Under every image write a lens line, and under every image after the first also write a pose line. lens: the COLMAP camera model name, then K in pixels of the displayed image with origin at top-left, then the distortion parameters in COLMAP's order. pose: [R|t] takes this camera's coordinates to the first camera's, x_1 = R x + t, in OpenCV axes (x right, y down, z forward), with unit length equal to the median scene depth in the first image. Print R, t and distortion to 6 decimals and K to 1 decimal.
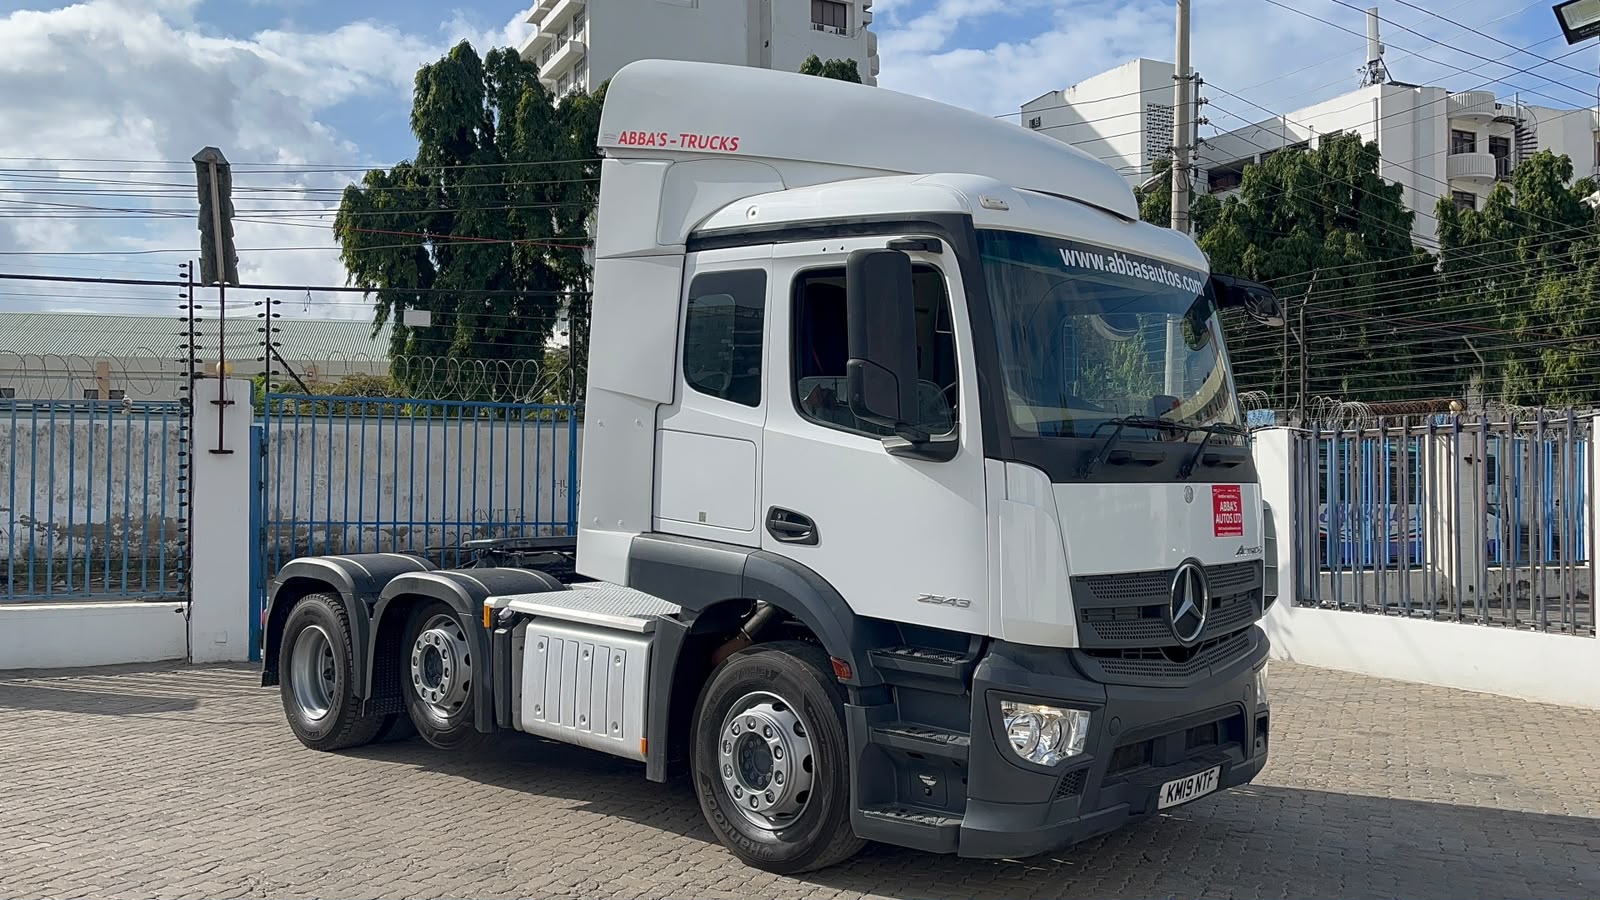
lens RADIAL K [[1337.4, 0, 800.0], [0, 1337.4, 450.0], [0, 0, 1]] dist [-0.002648, -0.001575]
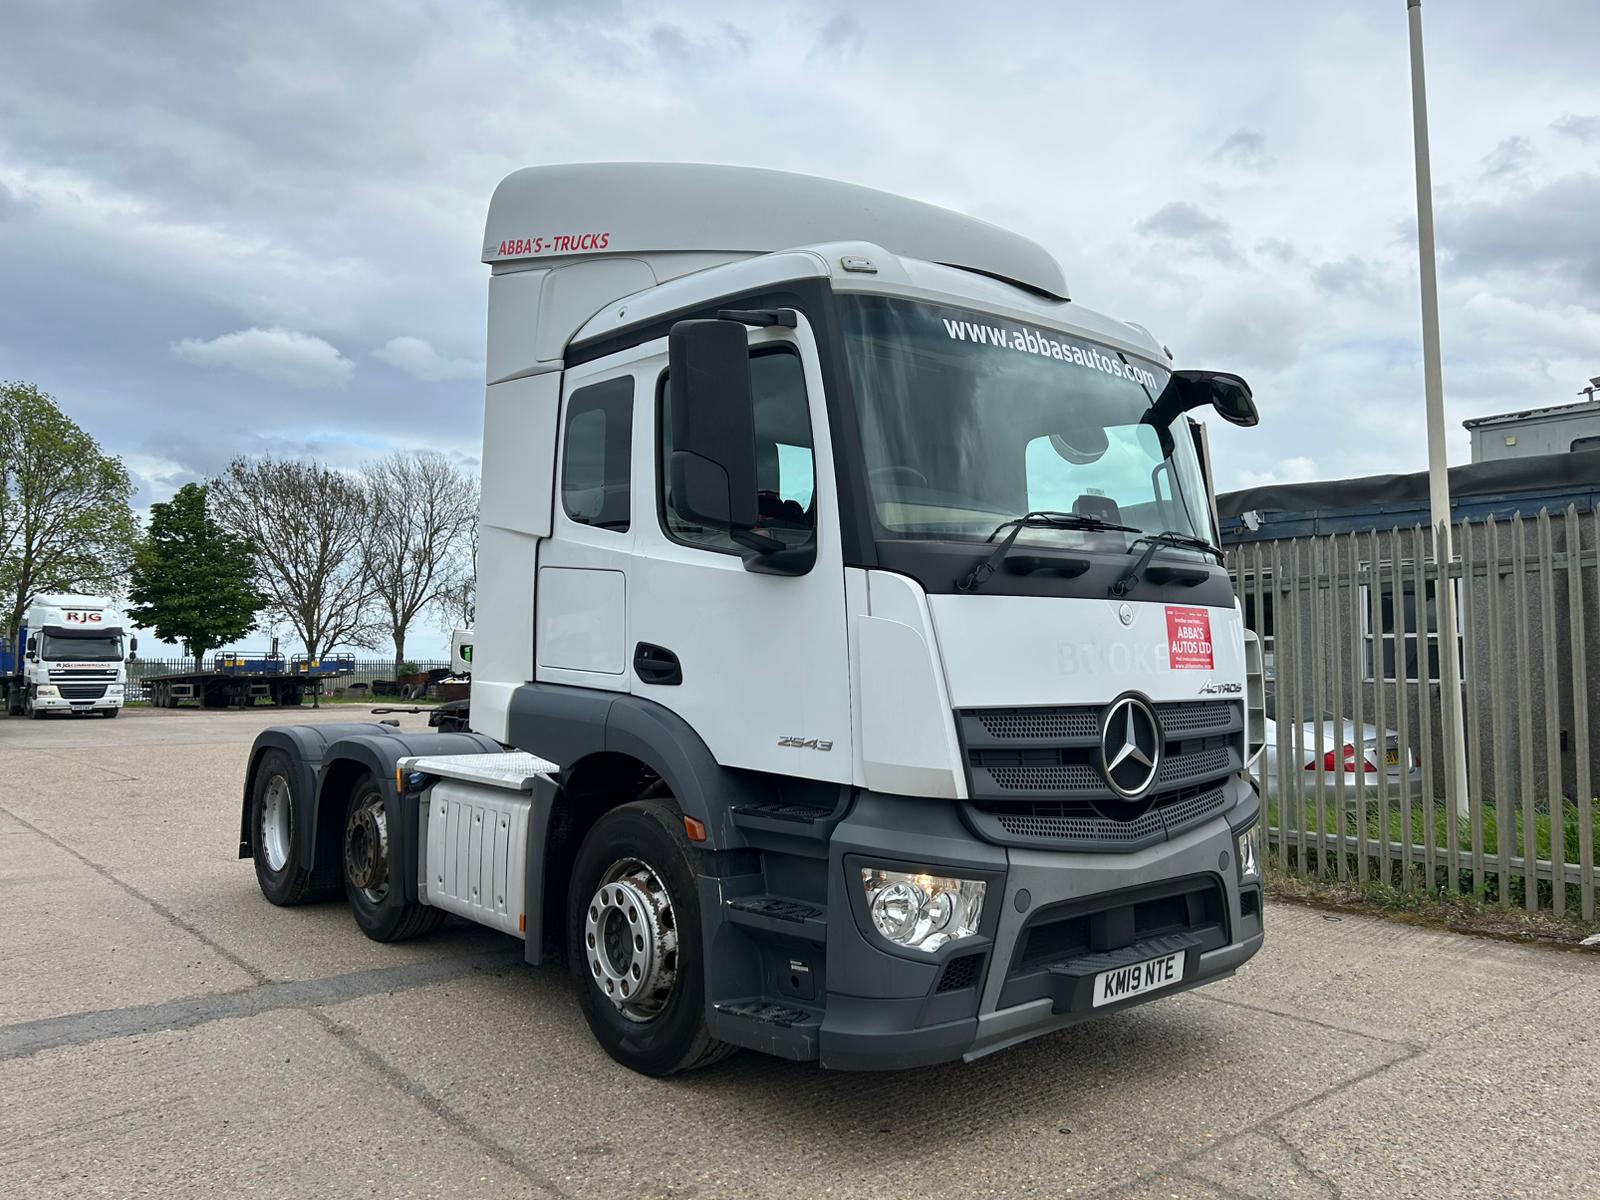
lens RADIAL K [[1190.7, 0, 800.0], [0, 1190.7, 600.0], [0, 0, 1]] dist [0.001552, -0.003733]
pose [[0.991907, -0.026768, -0.124109, 0.180621], [0.020961, 0.998634, -0.047860, 0.054080], [0.125221, 0.044871, 0.991114, 0.251091]]
